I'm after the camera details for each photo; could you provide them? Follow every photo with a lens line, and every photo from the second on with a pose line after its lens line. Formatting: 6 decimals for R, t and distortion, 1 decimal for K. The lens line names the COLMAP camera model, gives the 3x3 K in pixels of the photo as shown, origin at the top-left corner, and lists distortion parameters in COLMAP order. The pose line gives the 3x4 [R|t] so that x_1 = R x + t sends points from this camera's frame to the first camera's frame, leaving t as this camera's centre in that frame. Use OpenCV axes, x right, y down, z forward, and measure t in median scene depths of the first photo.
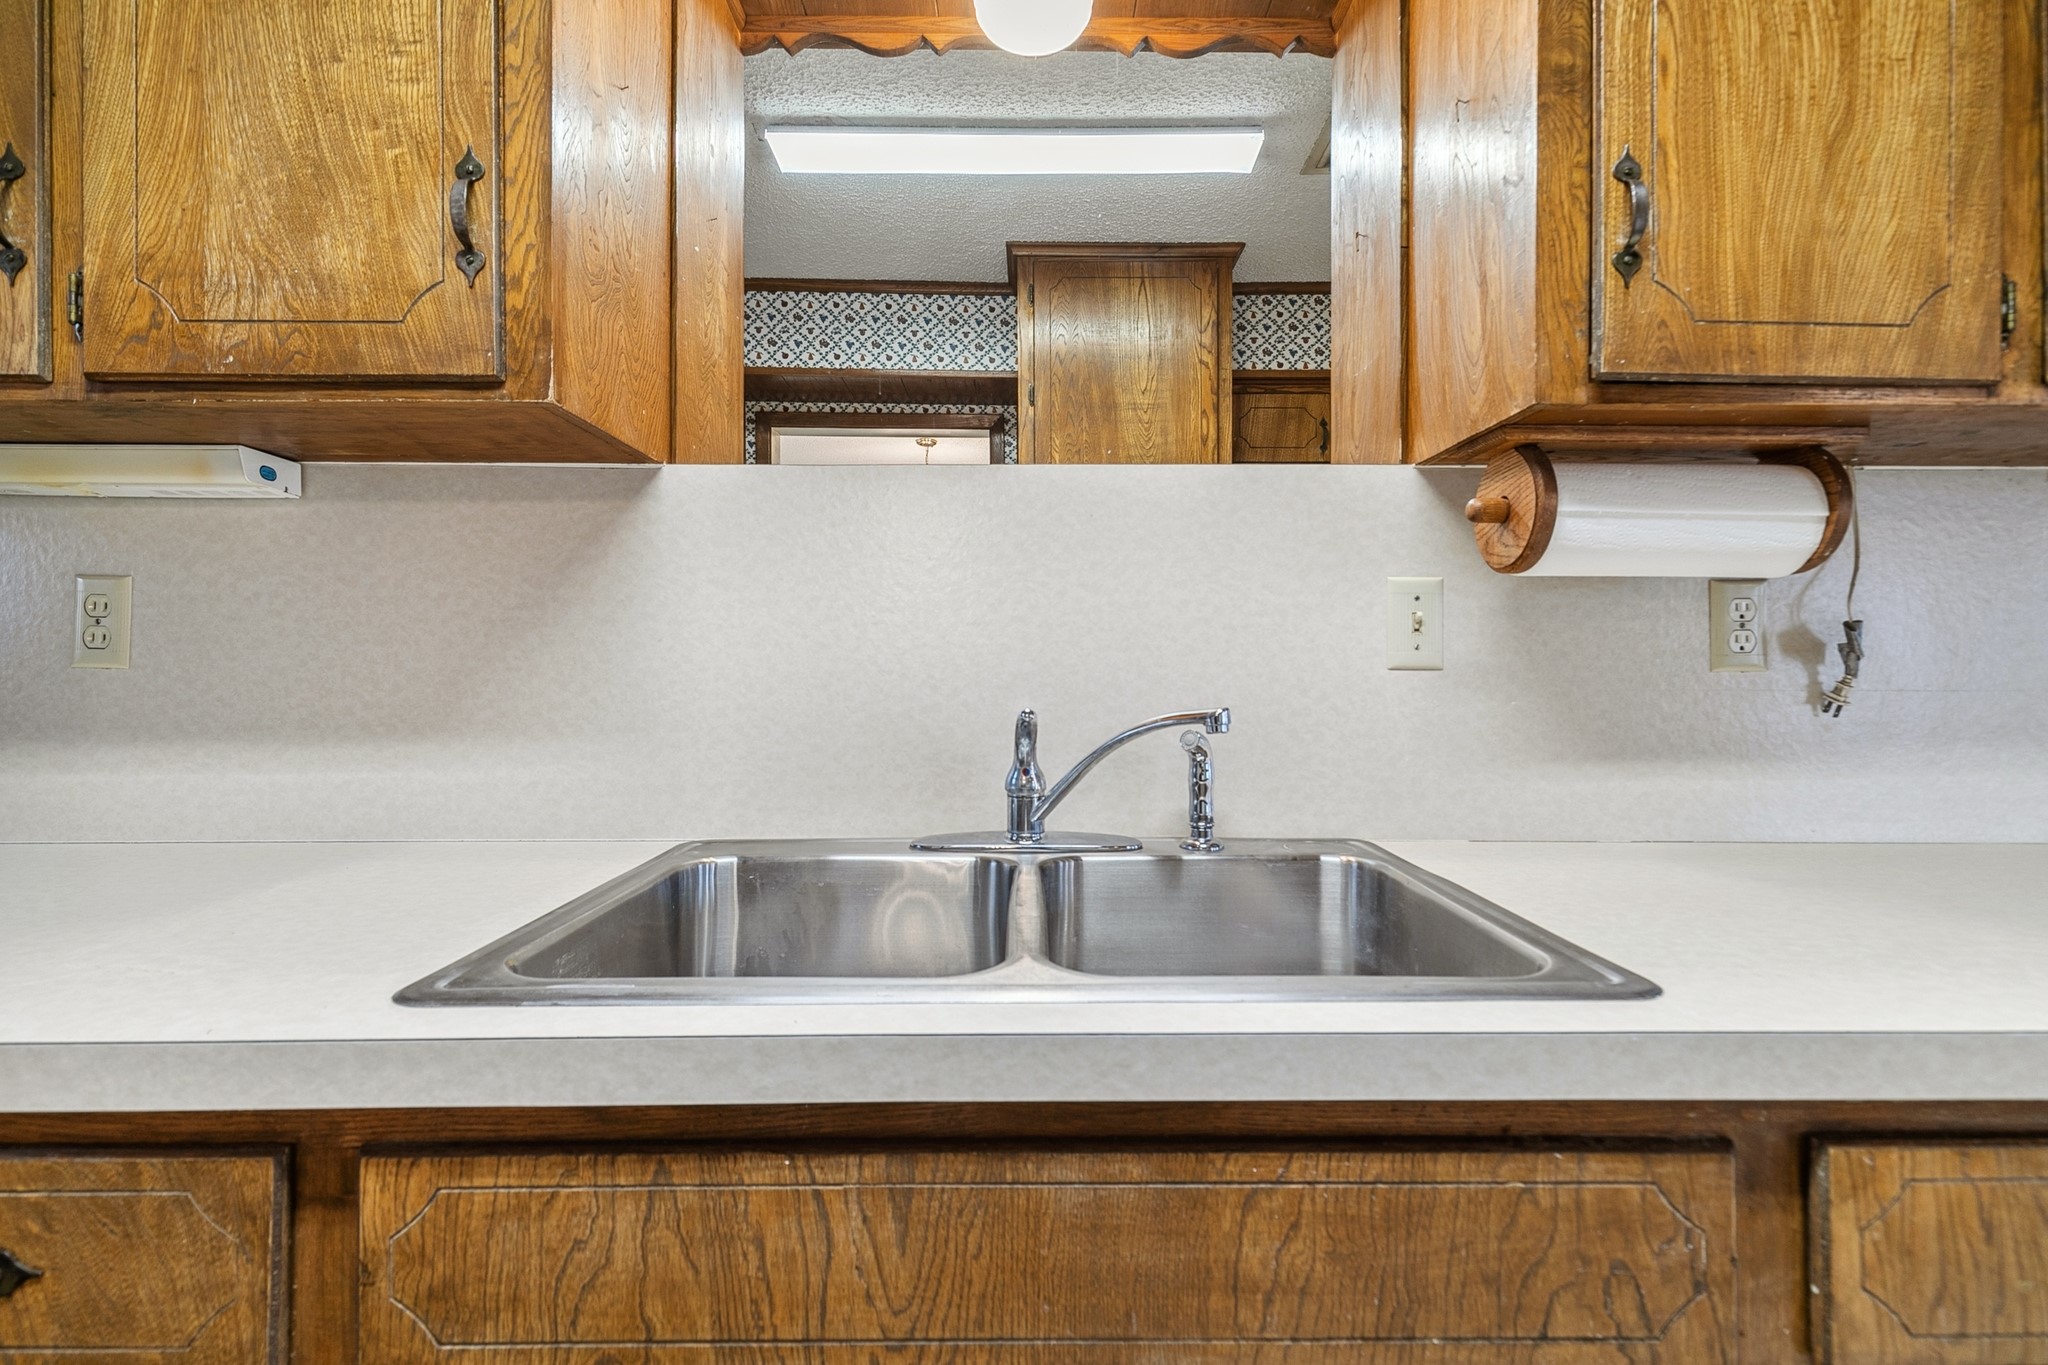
lens RADIAL K [[930.5, 0, 1018.7], [0, 930.5, 693.0], [0, 0, 1]] dist [0.006759, -0.001403]
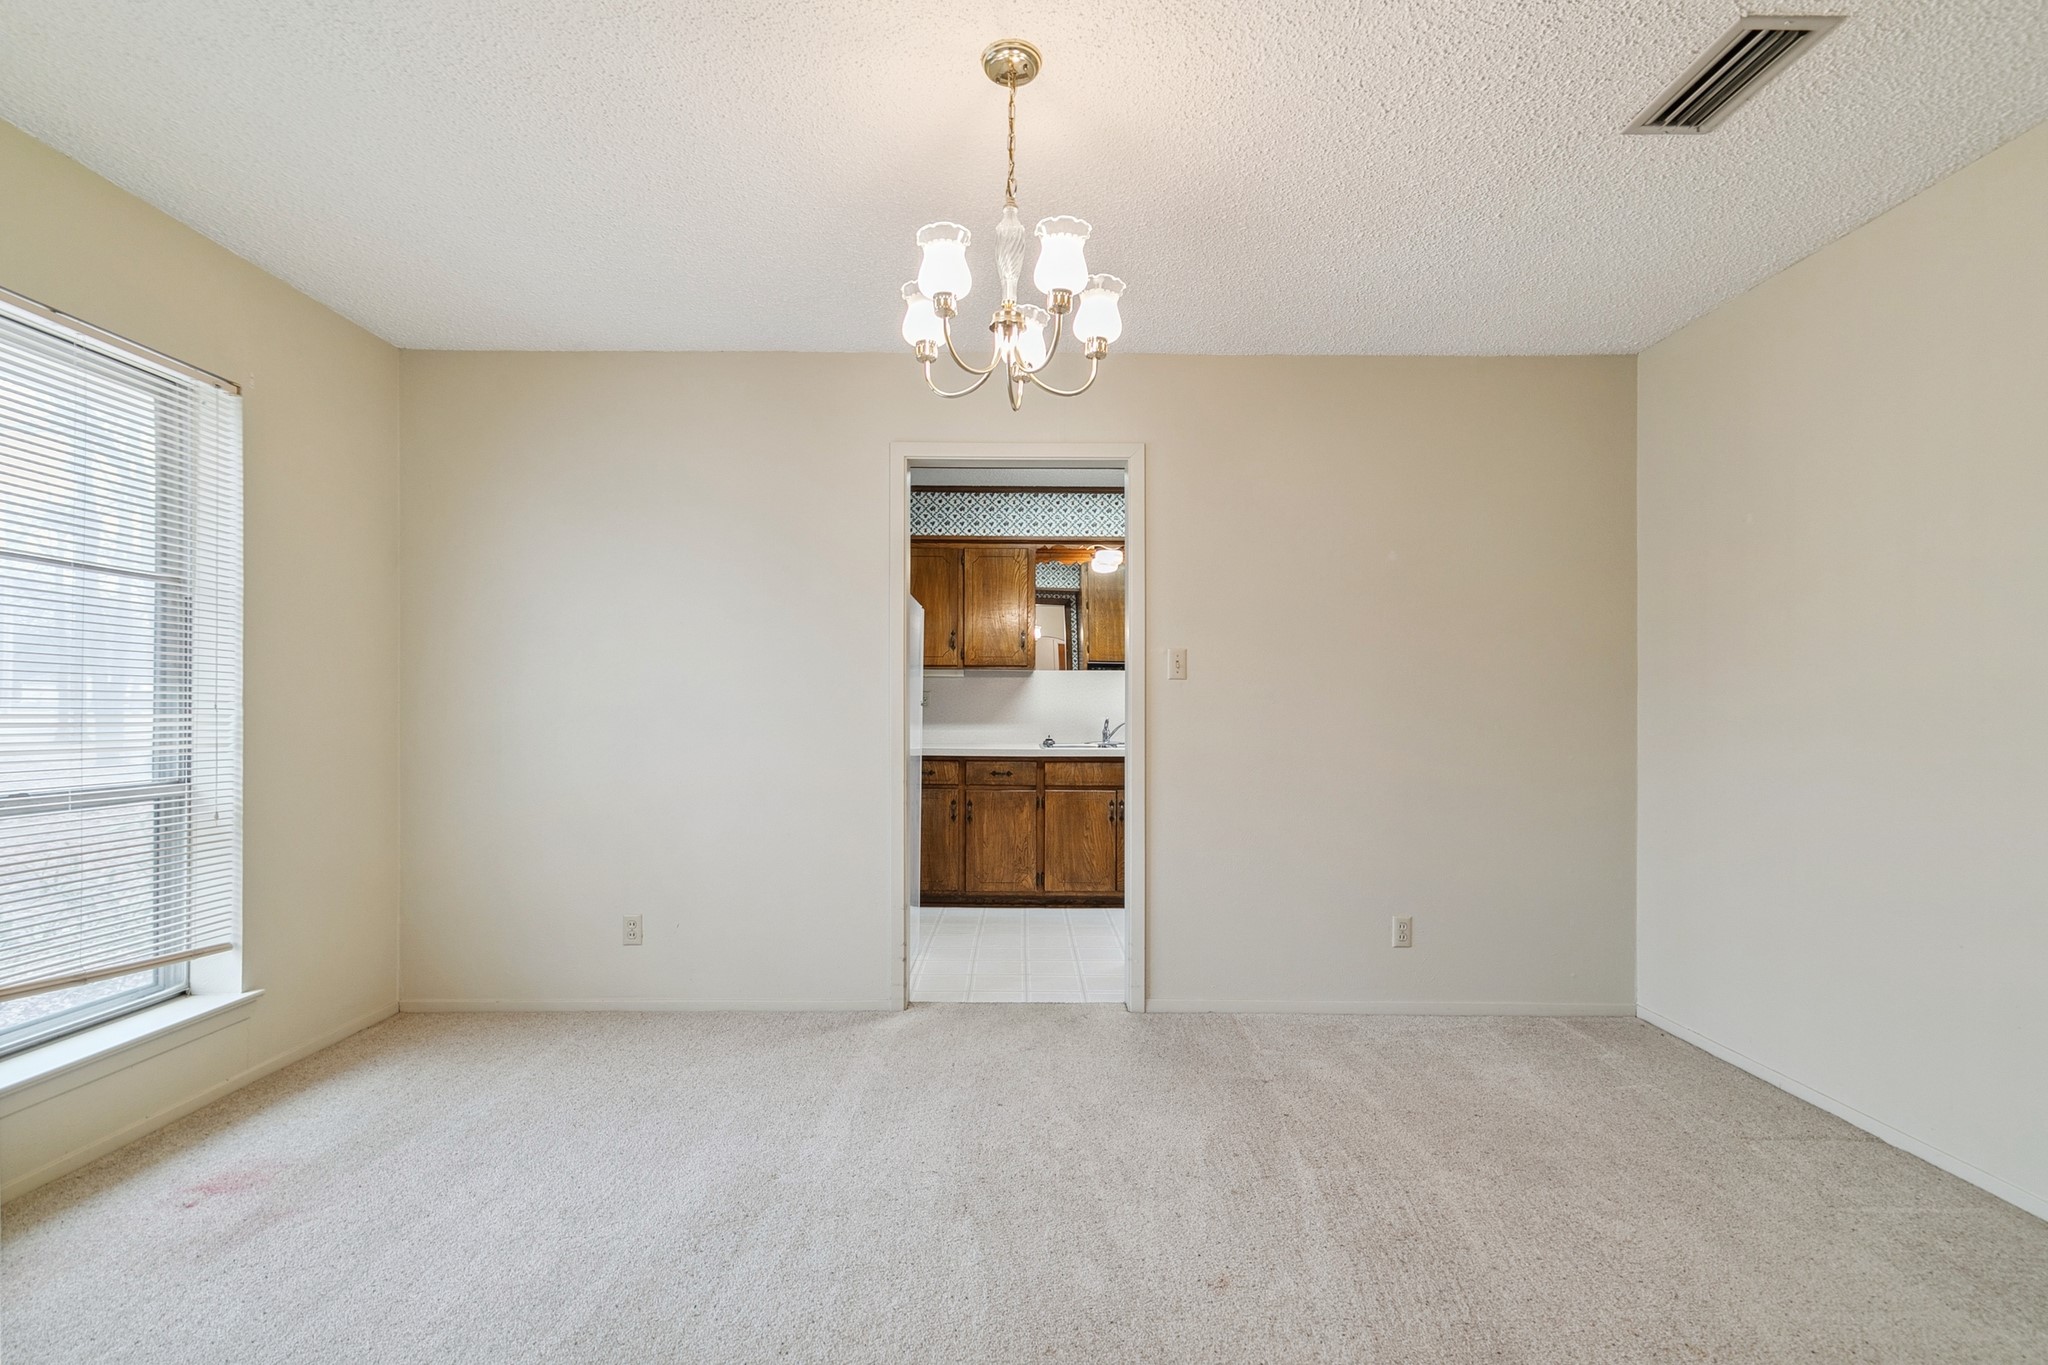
lens RADIAL K [[930.5, 0, 1018.7], [0, 930.5, 693.0], [0, 0, 1]] dist [0.006759, -0.001403]
pose [[0.999894, 0.010102, 0.010526, -0.567180], [-0.009779, 0.999493, -0.030313, 0.039620], [-0.010827, 0.030207, 0.999485, -4.477441]]
